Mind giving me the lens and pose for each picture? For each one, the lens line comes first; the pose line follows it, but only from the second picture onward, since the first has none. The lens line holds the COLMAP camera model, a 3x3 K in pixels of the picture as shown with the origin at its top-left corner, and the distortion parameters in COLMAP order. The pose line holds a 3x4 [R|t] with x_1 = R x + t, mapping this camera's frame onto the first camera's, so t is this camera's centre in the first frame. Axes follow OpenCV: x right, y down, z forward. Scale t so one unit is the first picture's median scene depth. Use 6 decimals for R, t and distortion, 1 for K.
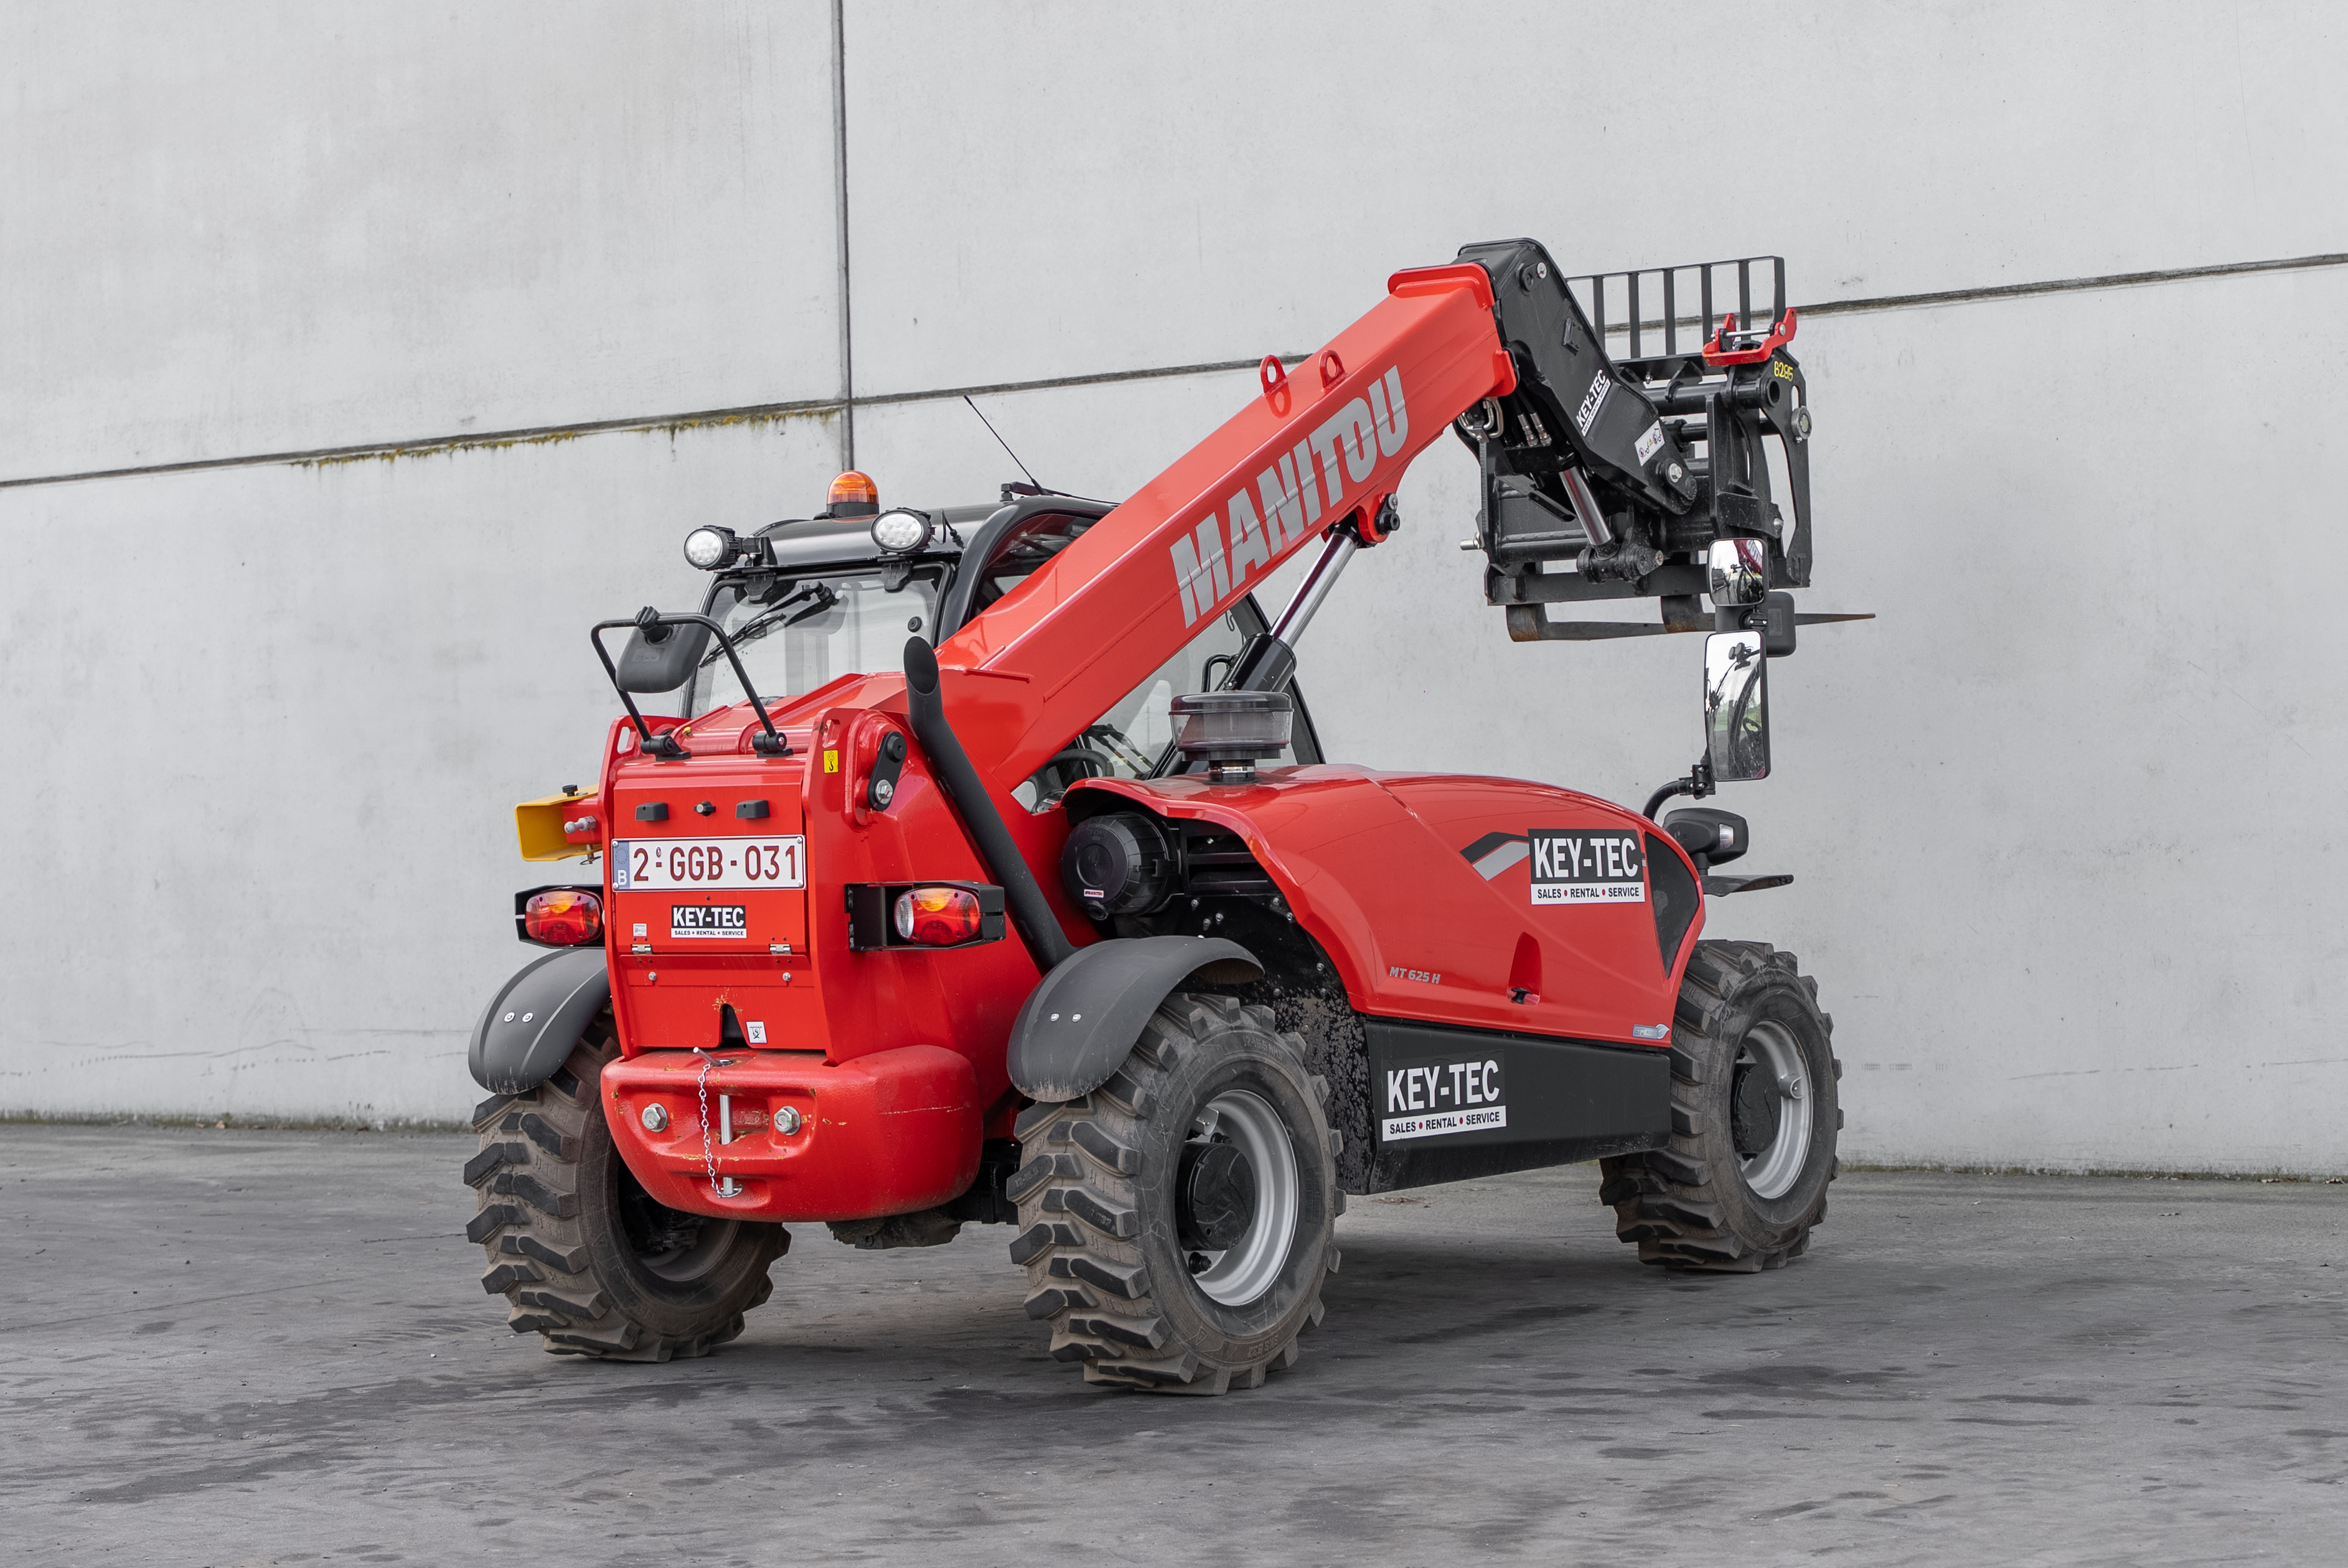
lens RADIAL K [[4551.4, 0, 1166.4], [0, 4551.4, 793.7], [0, 0, 1]] dist [0.012817, 0.000000]
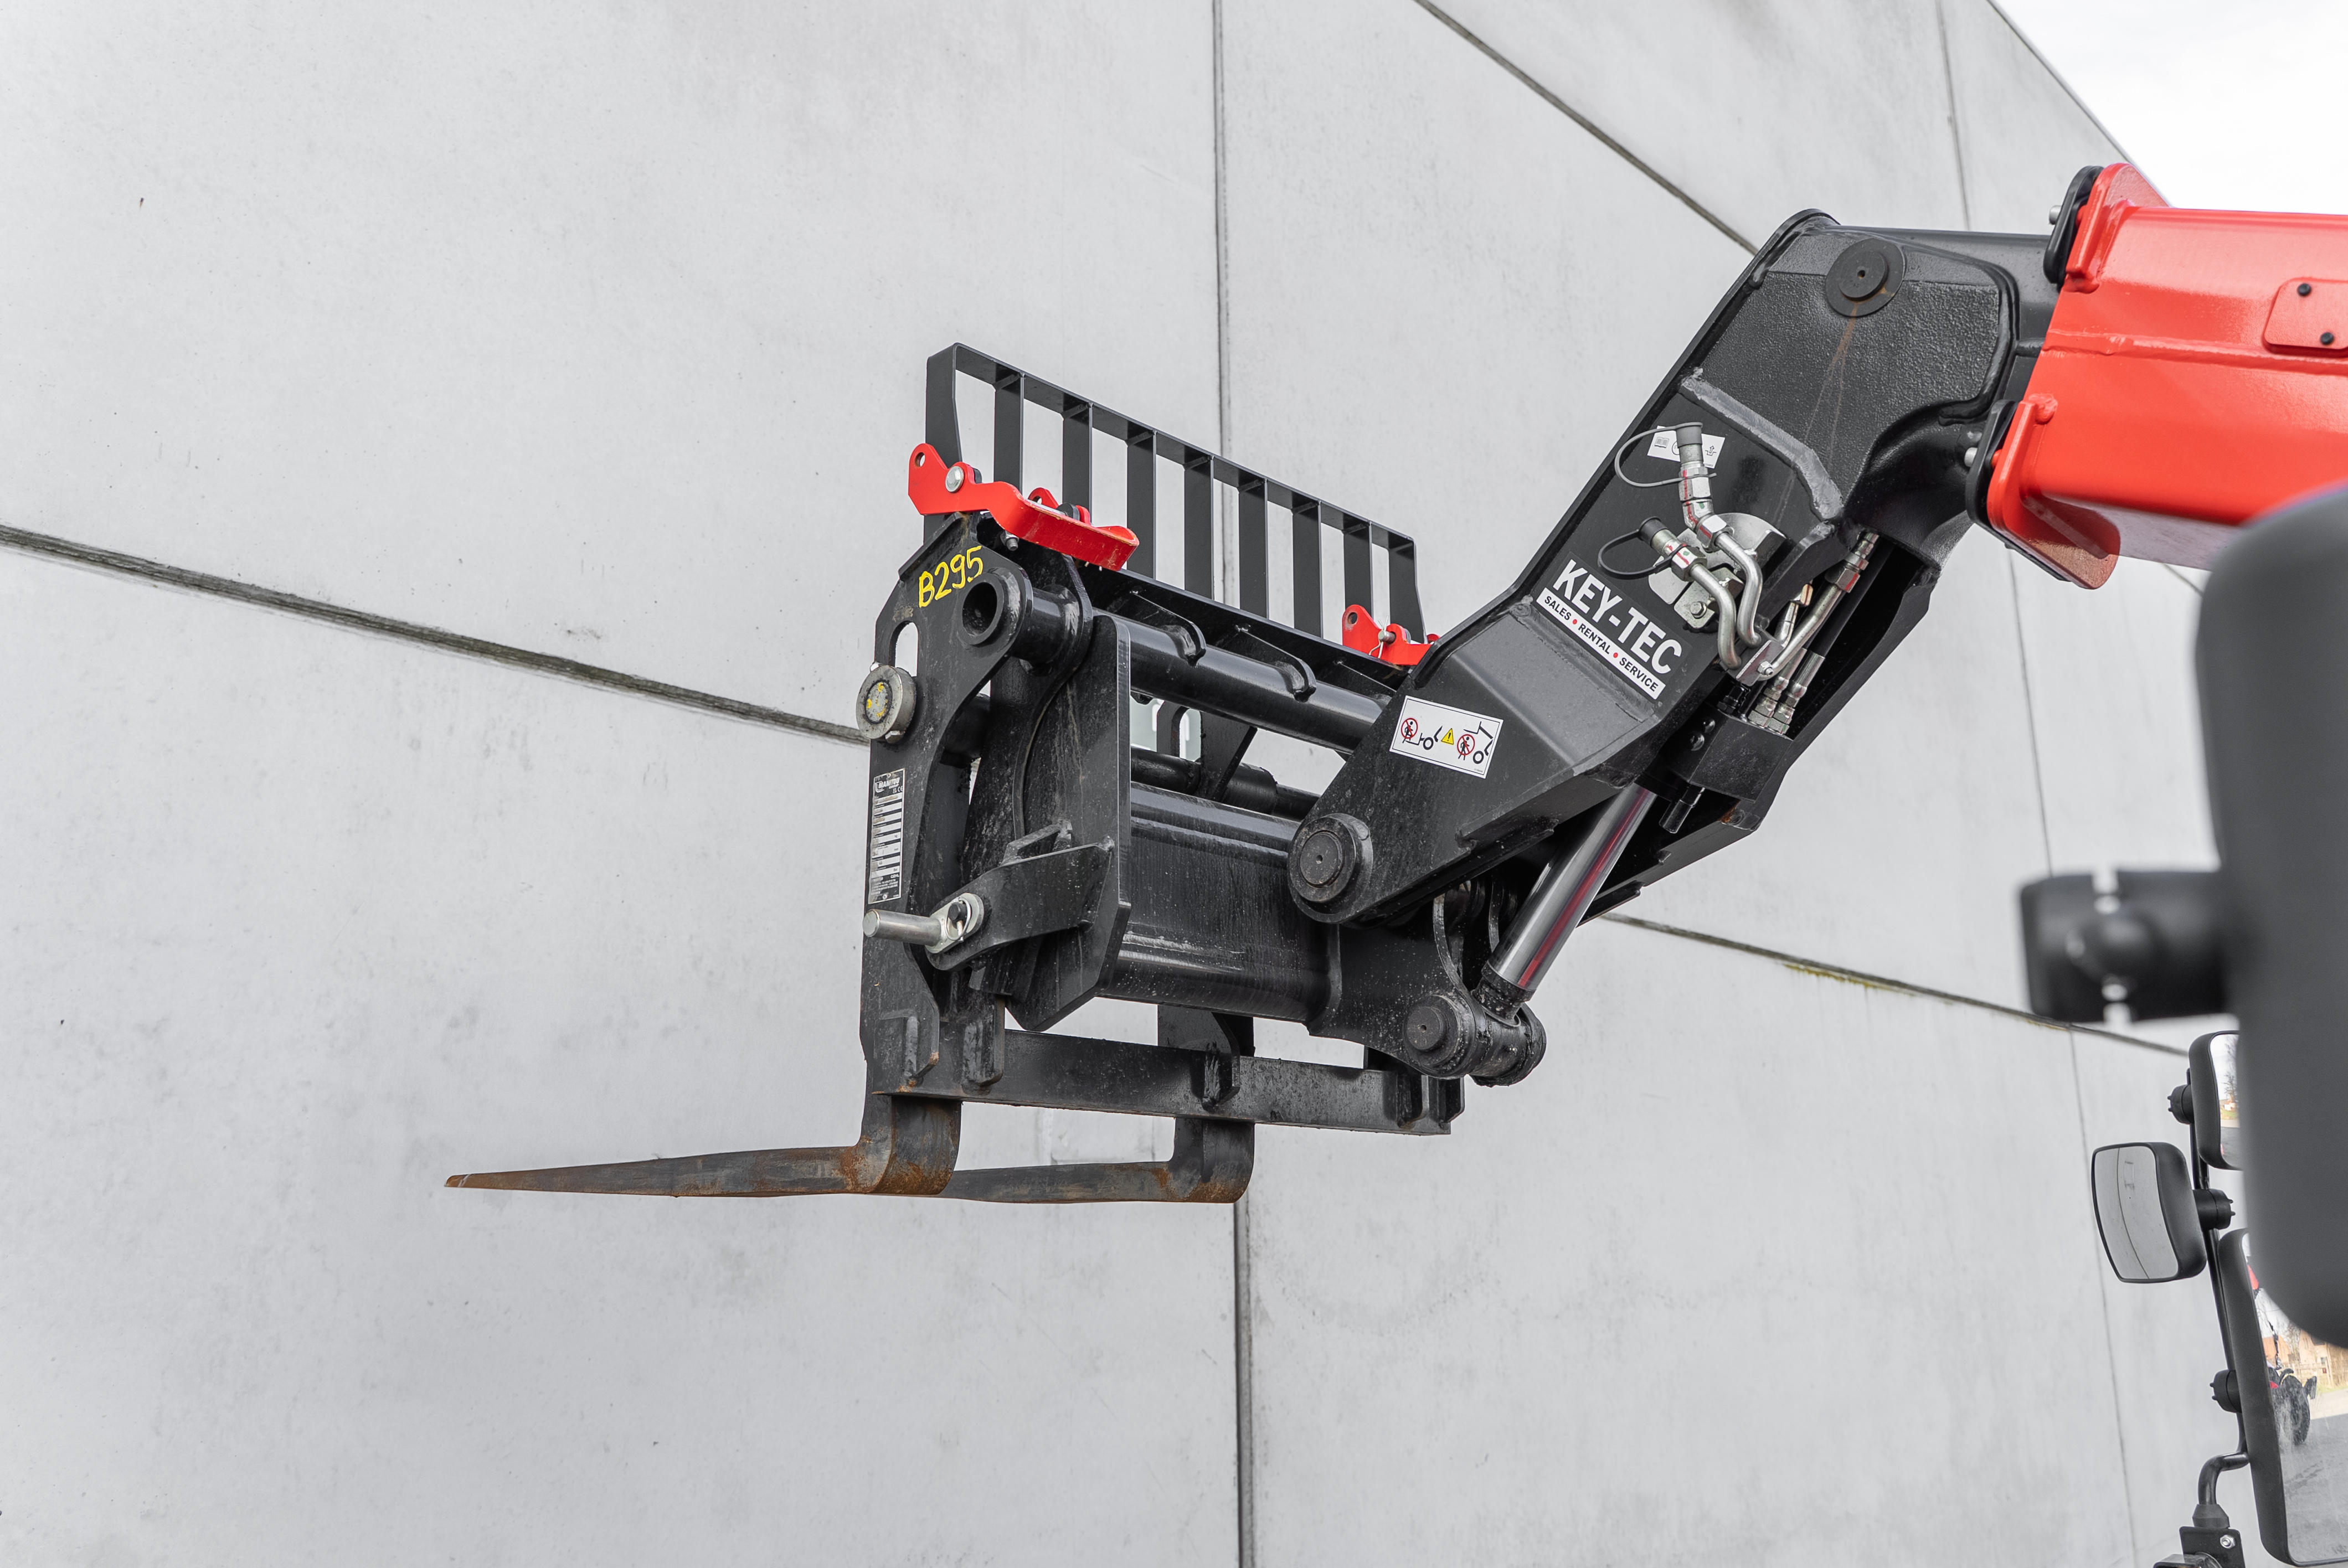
lens RADIAL K [[1904.6, 0, 1168.0], [0, 1904.6, 784.7], [0, 0, 1]] dist [-0.001235, -0.002529]
pose [[0.159844, 0.275576, 0.947897, -0.080213], [-0.000627, 0.960271, -0.279068, -0.020133], [-0.987142, 0.044013, 0.153666, 0.900172]]
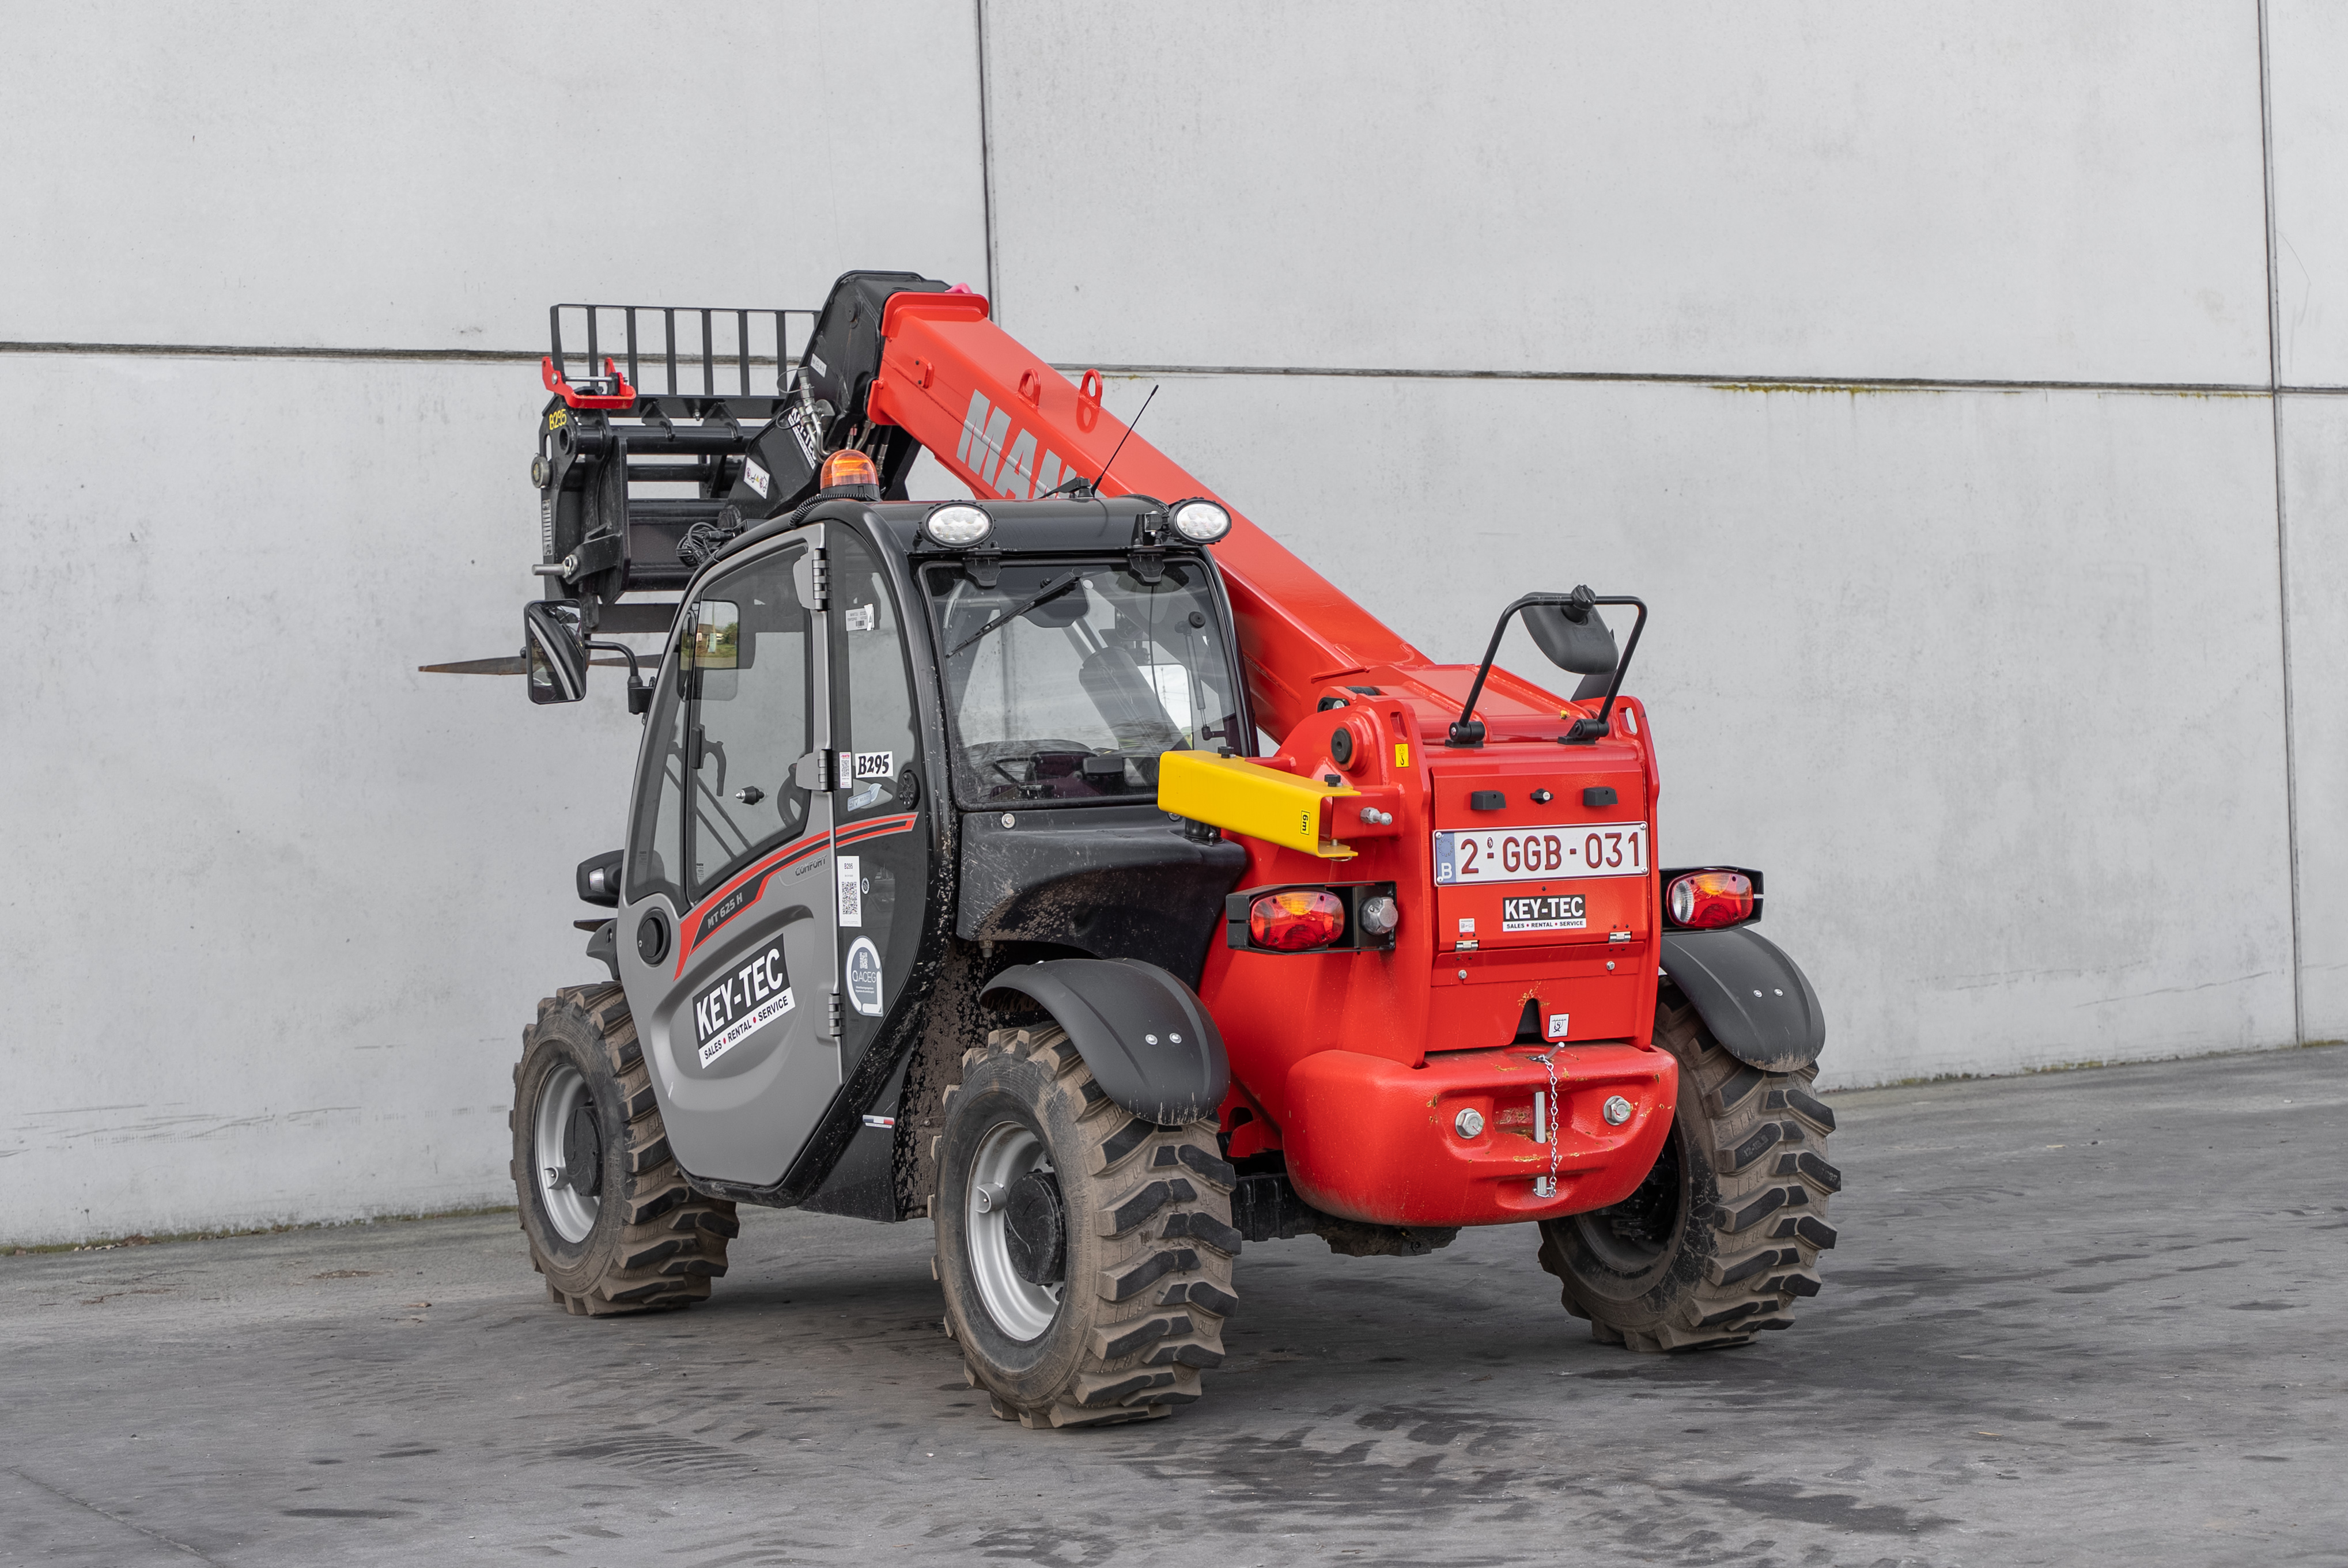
lens RADIAL K [[4339.1, 0, 1159.6], [0, 4339.1, 781.3], [0, 0, 1]] dist [-0.002160, 0.000000]
pose [[0.413083, 0.012577, 0.910607, -0.674285], [0.022726, 0.999451, -0.024114, 0.014155], [-0.910410, 0.030656, 0.412570, 0.477502]]
